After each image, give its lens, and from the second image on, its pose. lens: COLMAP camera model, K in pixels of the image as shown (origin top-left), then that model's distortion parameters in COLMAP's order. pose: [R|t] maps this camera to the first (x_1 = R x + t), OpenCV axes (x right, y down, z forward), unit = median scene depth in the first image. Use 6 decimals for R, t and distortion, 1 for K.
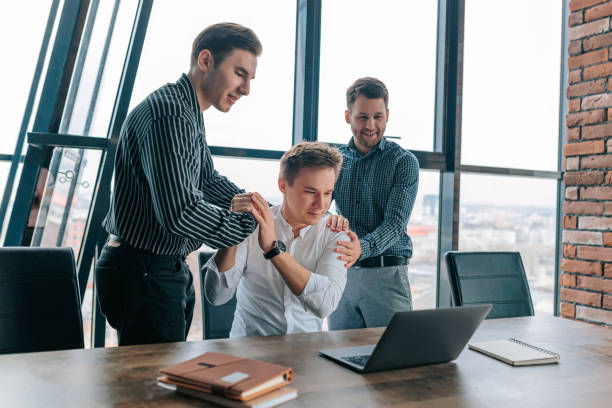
lens RADIAL K [[599.7, 0, 317.9], [0, 599.7, 200.0], [0, 0, 1]] dist [-0.003204, -0.001738]
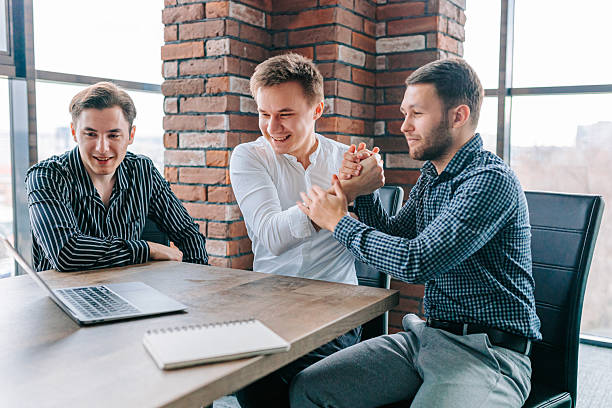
lens RADIAL K [[637.8, 0, 331.4], [0, 637.8, 204.7], [0, 0, 1]] dist [-0.005405, -0.021613]
pose [[0.835760, -0.072830, 0.544244, 0.119413], [0.010535, 0.993109, 0.116718, 0.025381], [-0.548995, -0.091815, 0.830768, 0.128289]]
